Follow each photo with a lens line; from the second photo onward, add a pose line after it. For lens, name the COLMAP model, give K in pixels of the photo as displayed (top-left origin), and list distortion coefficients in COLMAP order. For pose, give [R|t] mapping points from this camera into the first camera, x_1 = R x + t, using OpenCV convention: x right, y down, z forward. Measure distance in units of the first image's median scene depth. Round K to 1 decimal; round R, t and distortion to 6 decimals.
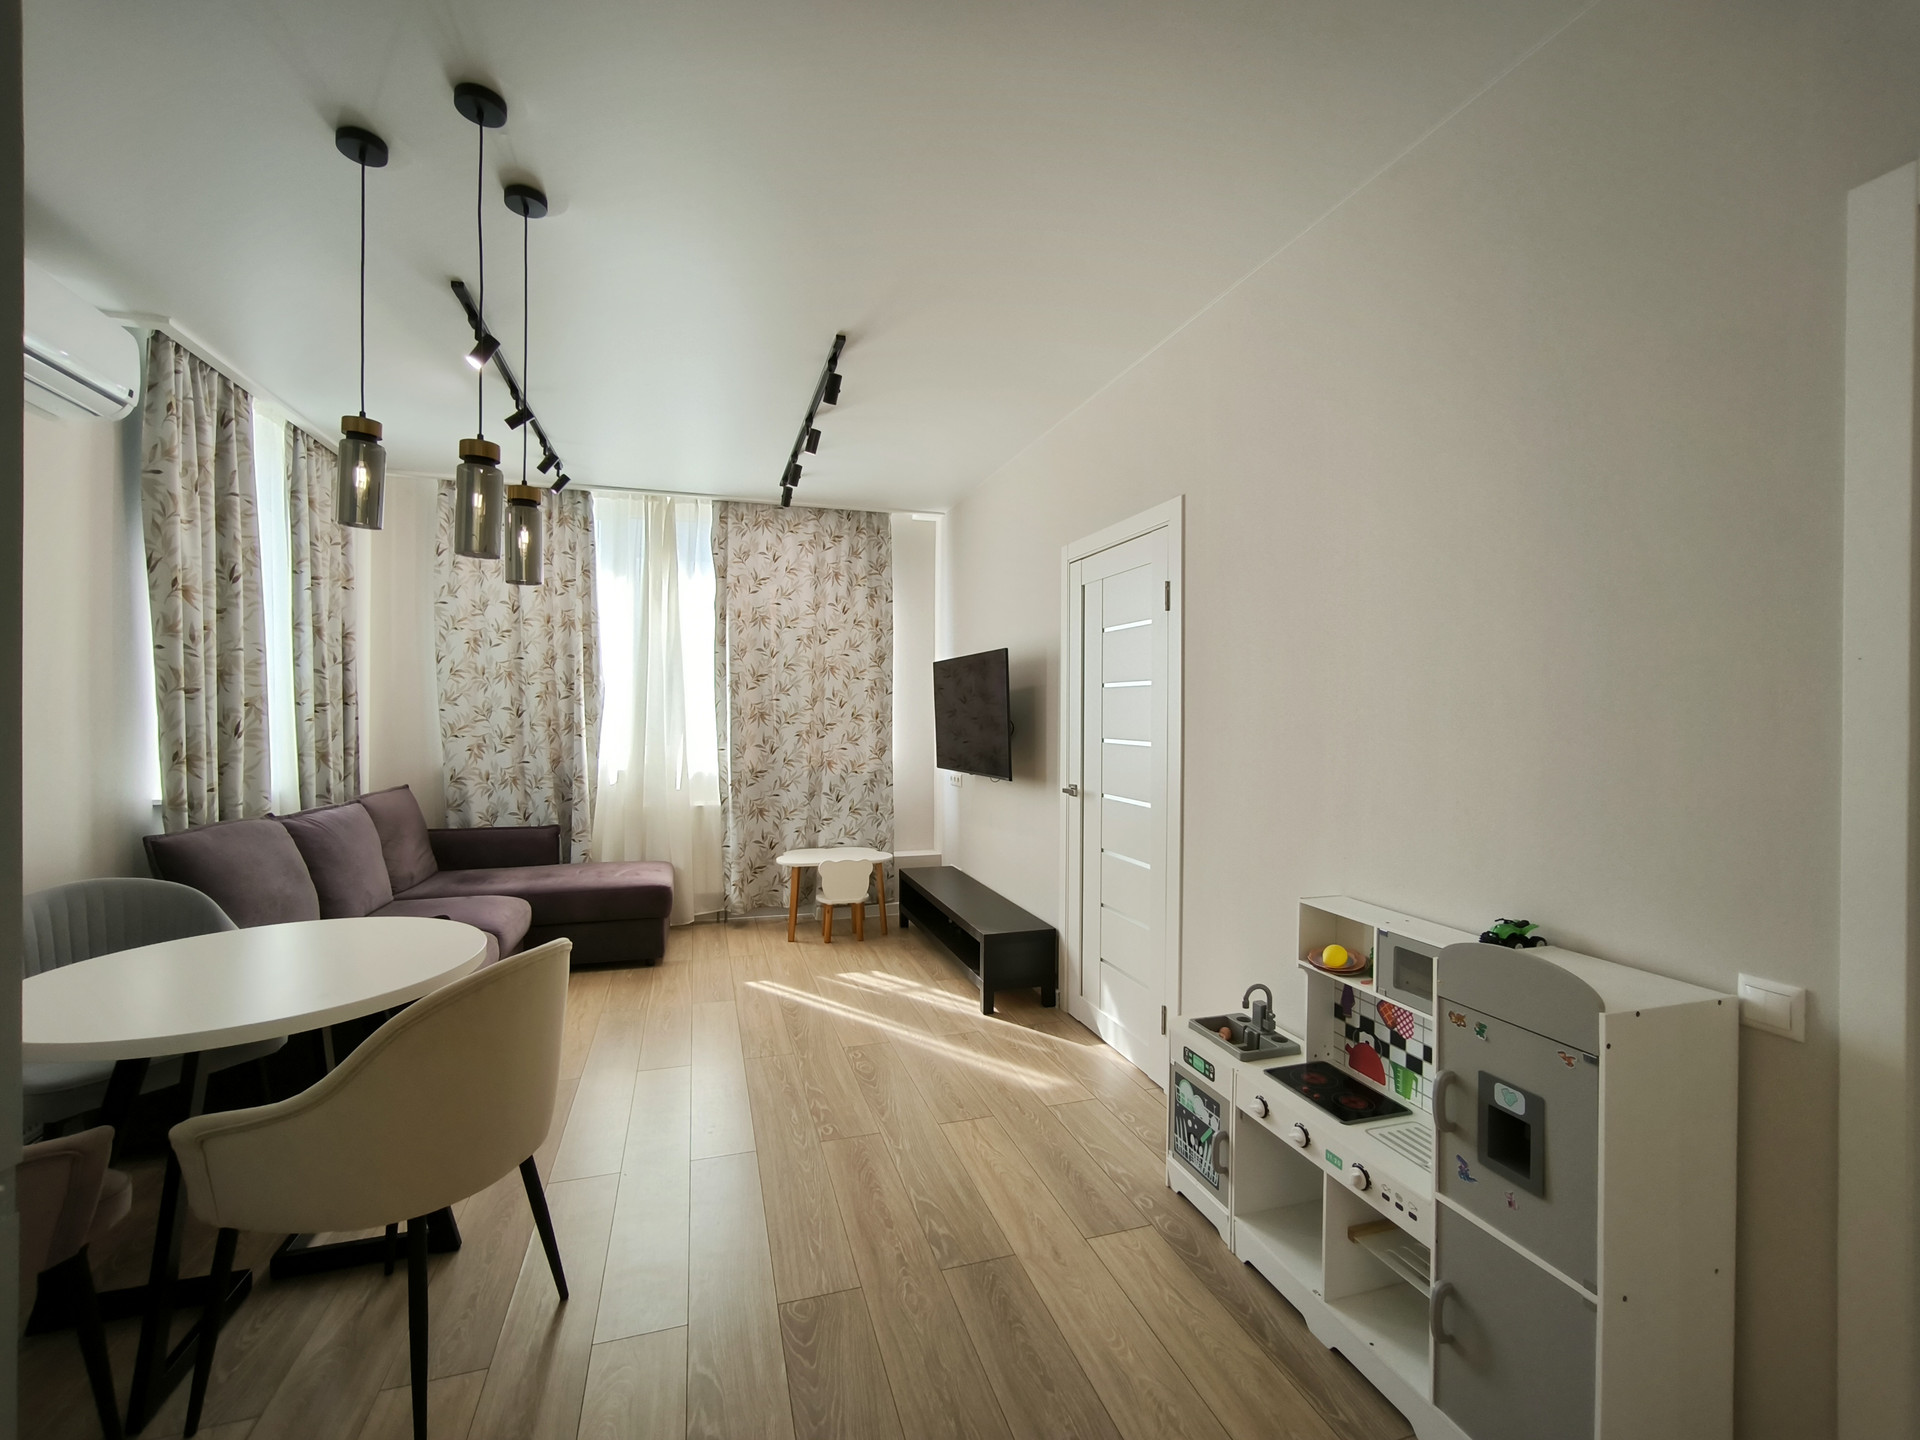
lens RADIAL K [[830.2, 0, 958.7], [0, 830.2, 710.4], [0, 0, 1]] dist [-0.016896, 0.013579]
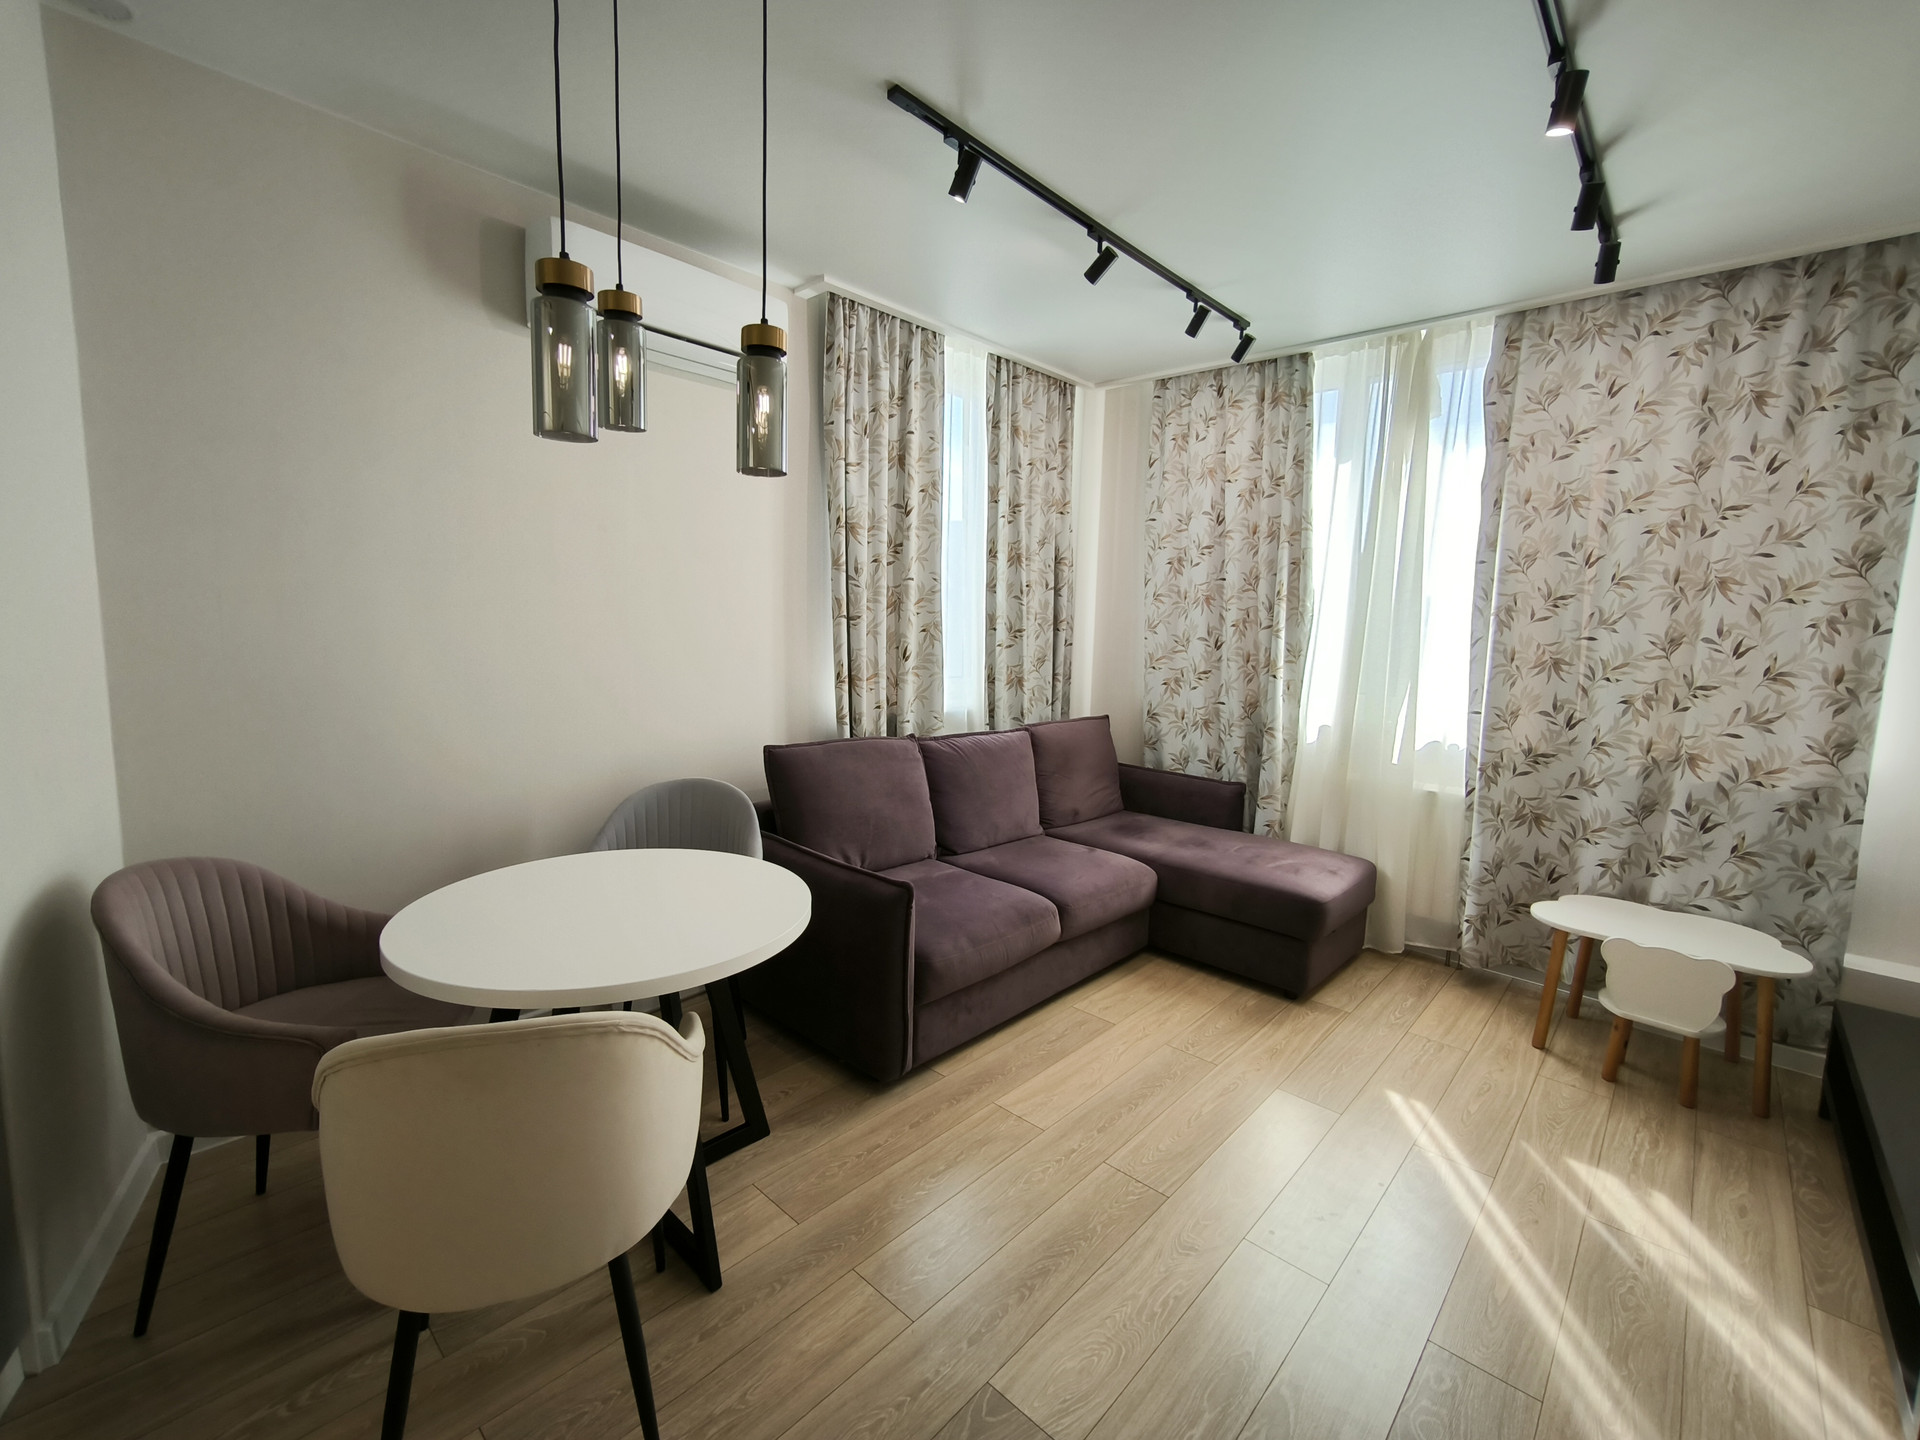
lens RADIAL K [[830.2, 0, 958.7], [0, 830.2, 710.4], [0, 0, 1]] dist [-0.016896, 0.013579]
pose [[0.496584, 0.108127, -0.861228, 0.075284], [-0.025229, 0.993589, 0.110197, -0.016861], [0.867622, -0.032994, 0.496128, 0.343504]]
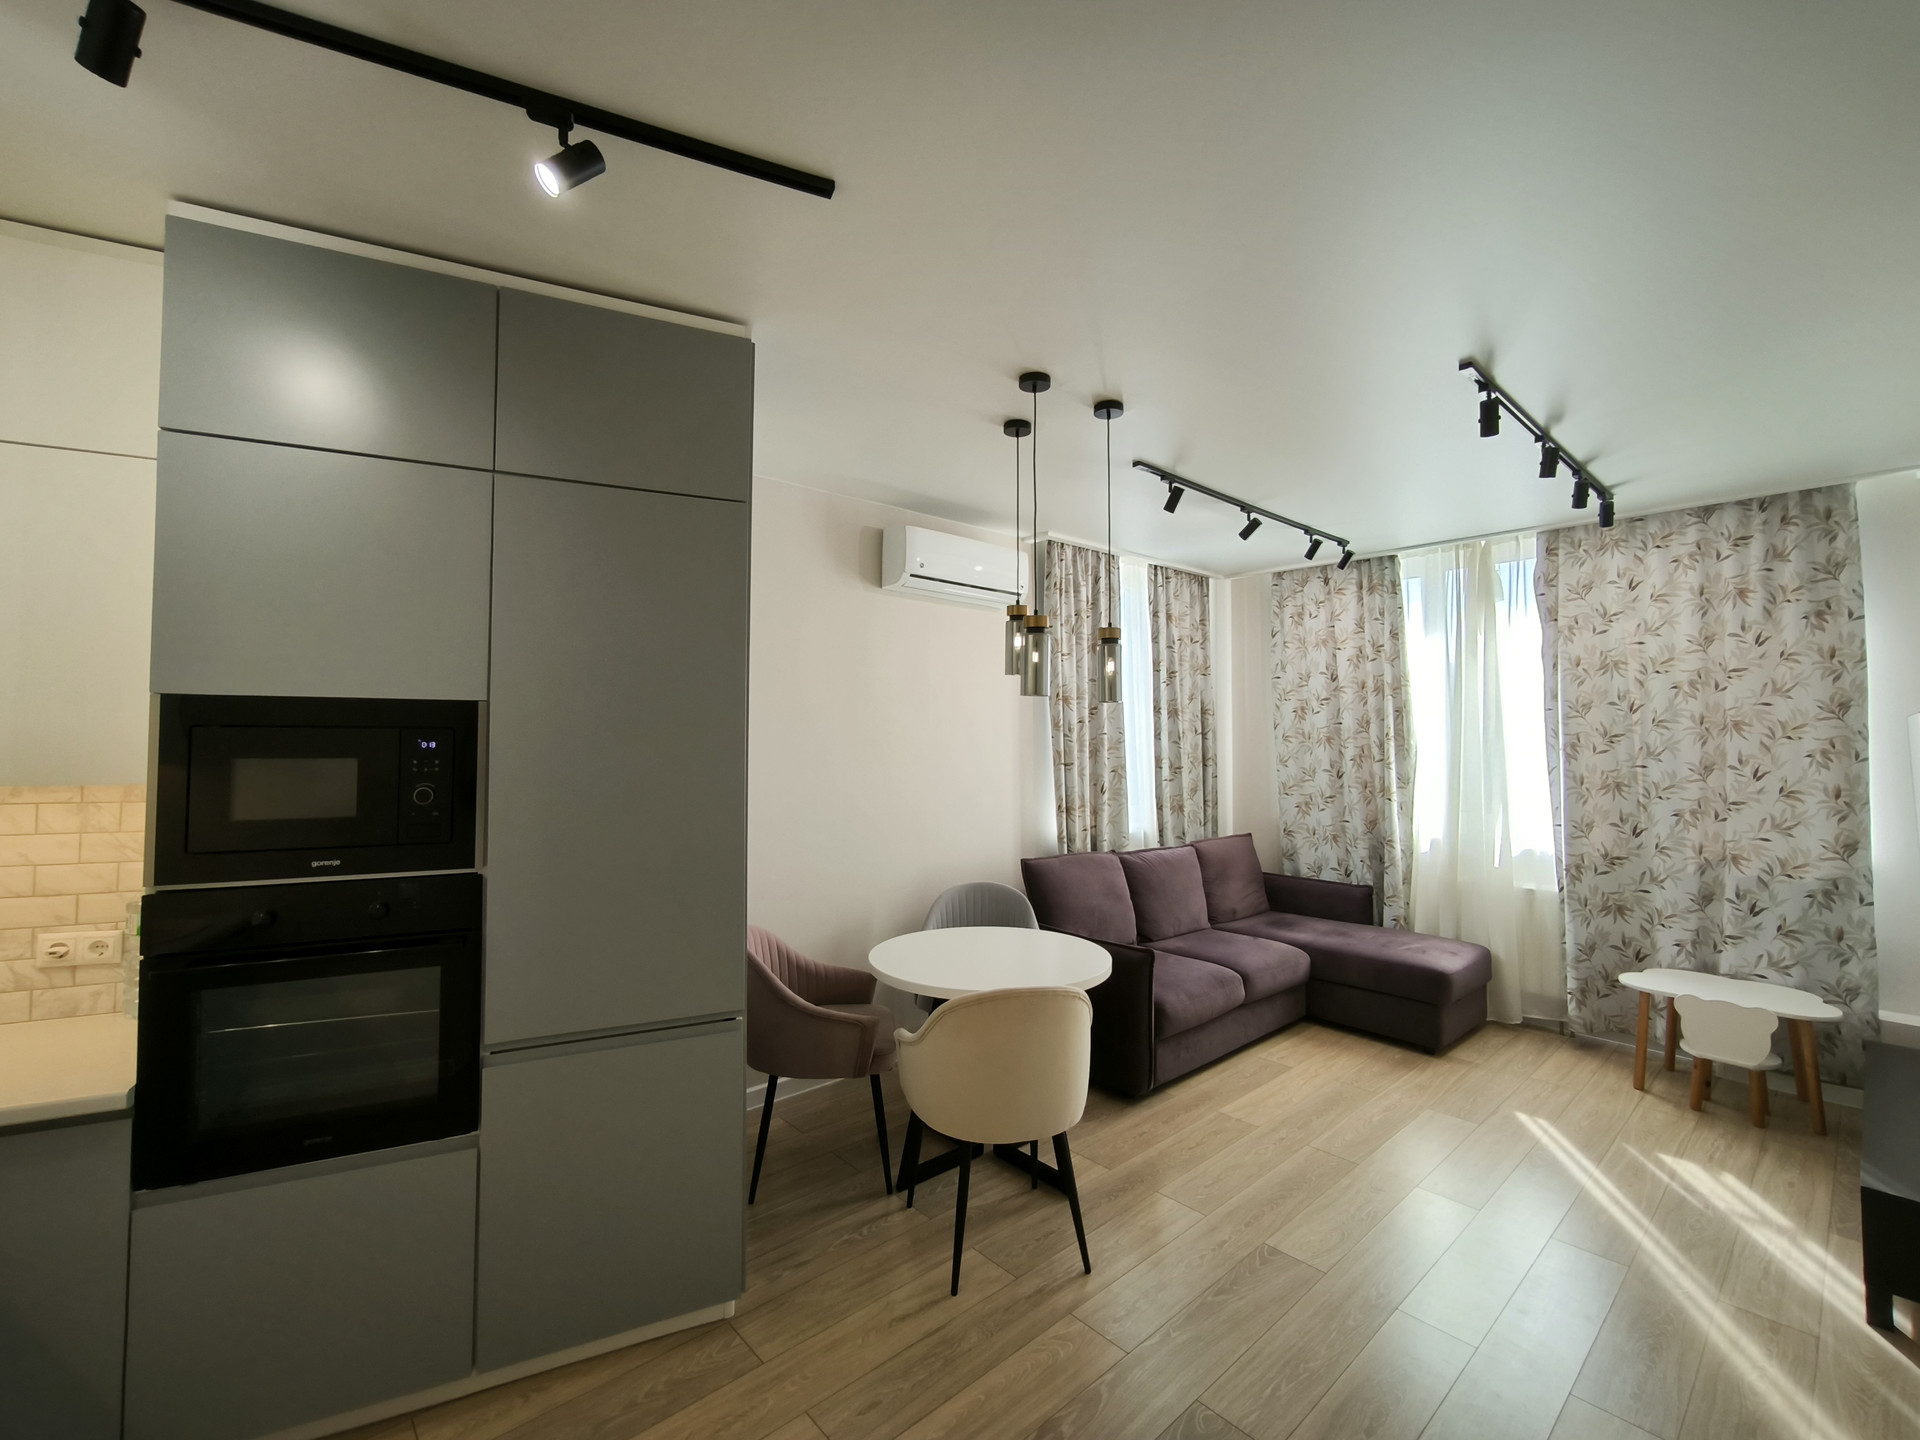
lens RADIAL K [[830.2, 0, 958.7], [0, 830.2, 710.4], [0, 0, 1]] dist [-0.016896, 0.013579]
pose [[0.413958, -0.034684, -0.909635, 0.238415], [0.000507, 0.999282, -0.037871, -0.039535], [0.910296, 0.015216, 0.413678, 0.108419]]
